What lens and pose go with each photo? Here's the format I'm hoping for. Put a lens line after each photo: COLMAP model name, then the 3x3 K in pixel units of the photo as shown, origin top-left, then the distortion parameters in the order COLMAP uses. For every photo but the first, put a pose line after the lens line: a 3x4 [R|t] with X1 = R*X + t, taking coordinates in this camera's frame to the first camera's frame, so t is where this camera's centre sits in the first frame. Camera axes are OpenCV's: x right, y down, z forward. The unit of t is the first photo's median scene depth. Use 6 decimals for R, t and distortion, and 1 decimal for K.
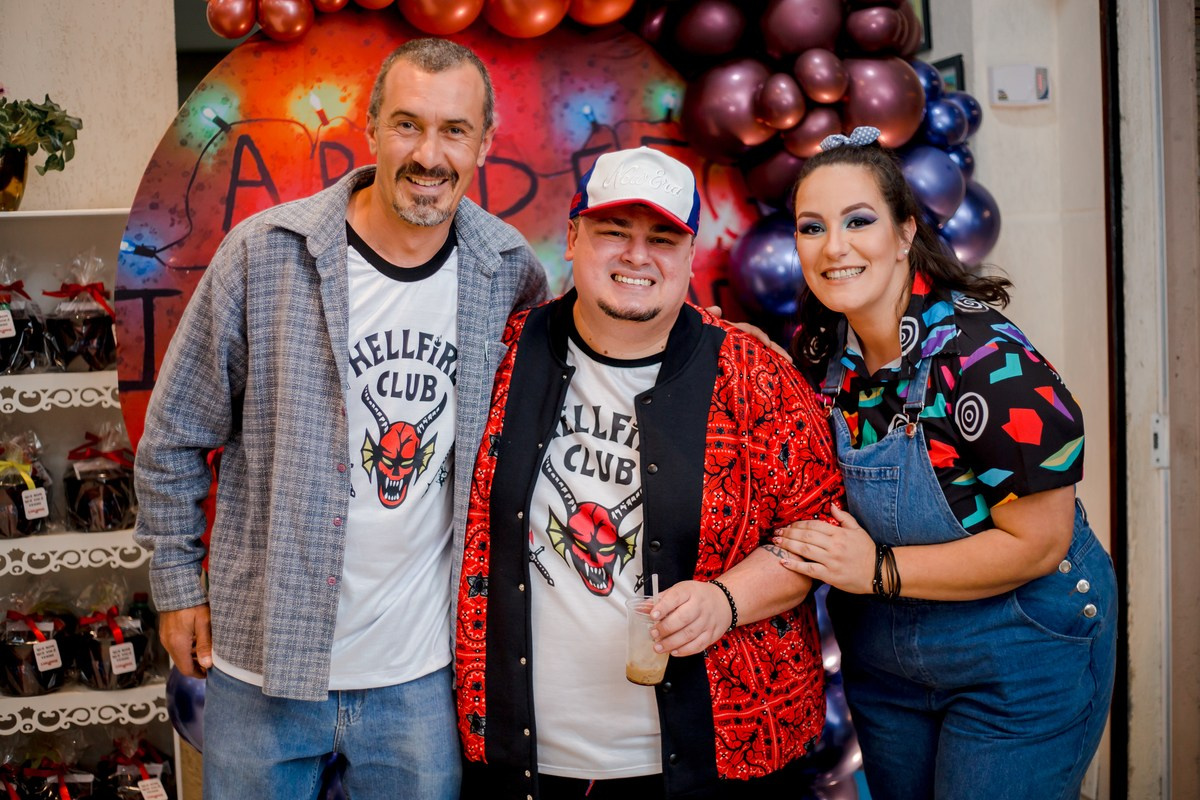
lens RADIAL K [[1685.6, 0, 610.1], [0, 1685.6, 418.9], [0, 0, 1]] dist [-0.107212, 0.000000]
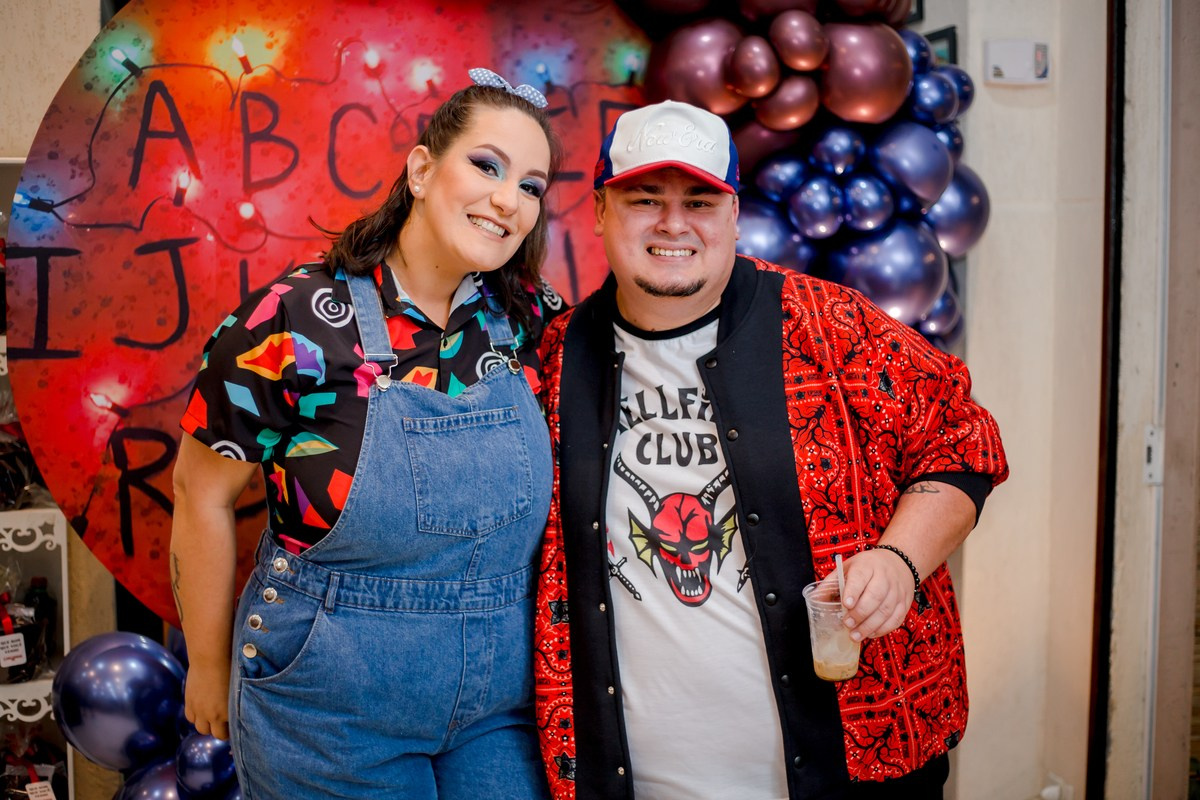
lens RADIAL K [[1685.6, 0, 606.6], [0, 1685.6, 417.8], [0, 0, 1]] dist [-0.107212, 0.000000]
pose [[0.999255, 0.038001, 0.006755, 0.022711], [-0.038081, 0.999200, 0.012228, -0.007280], [-0.006285, -0.012476, 0.999902, 0.087831]]
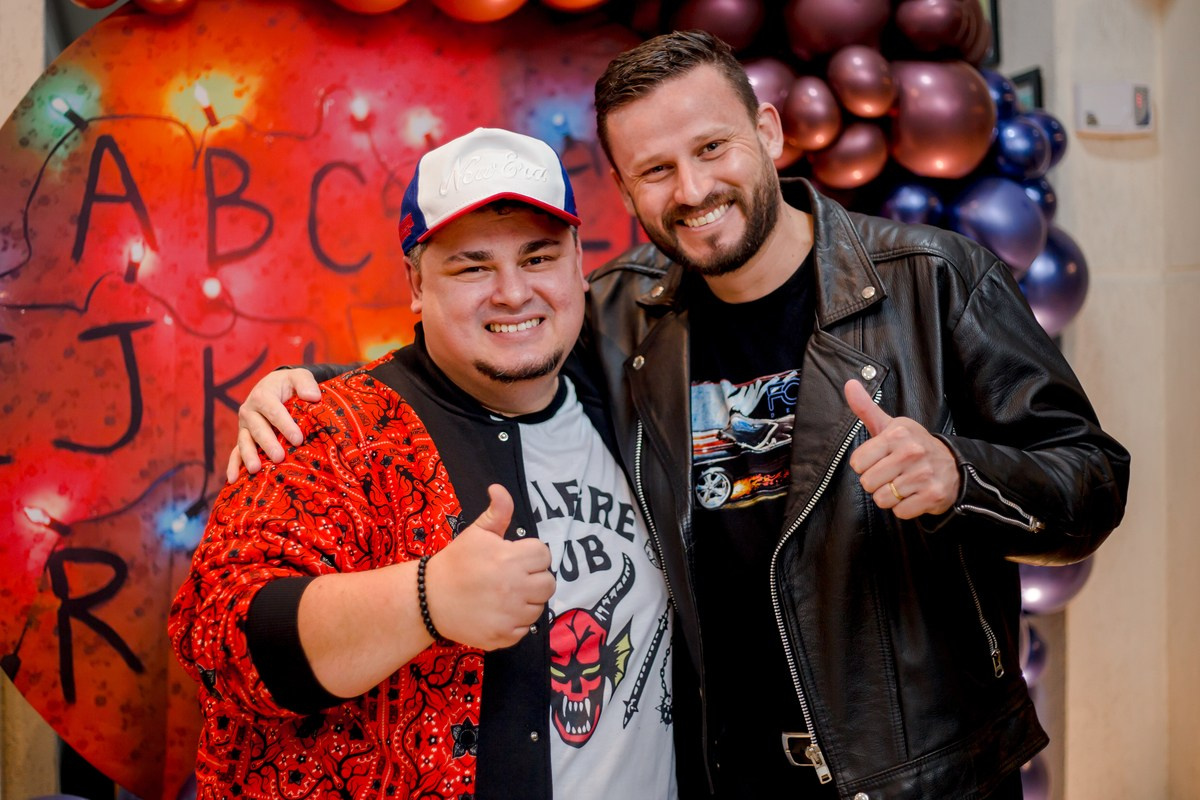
lens RADIAL K [[1878.7, 0, 604.0], [0, 1878.7, 393.7], [0, 0, 1]] dist [-0.104209, 0.000000]
pose [[0.999673, 0.025245, -0.004065, 0.013774], [-0.025460, 0.997448, -0.066708, -0.001053], [0.002371, 0.066790, 0.997764, 0.146833]]
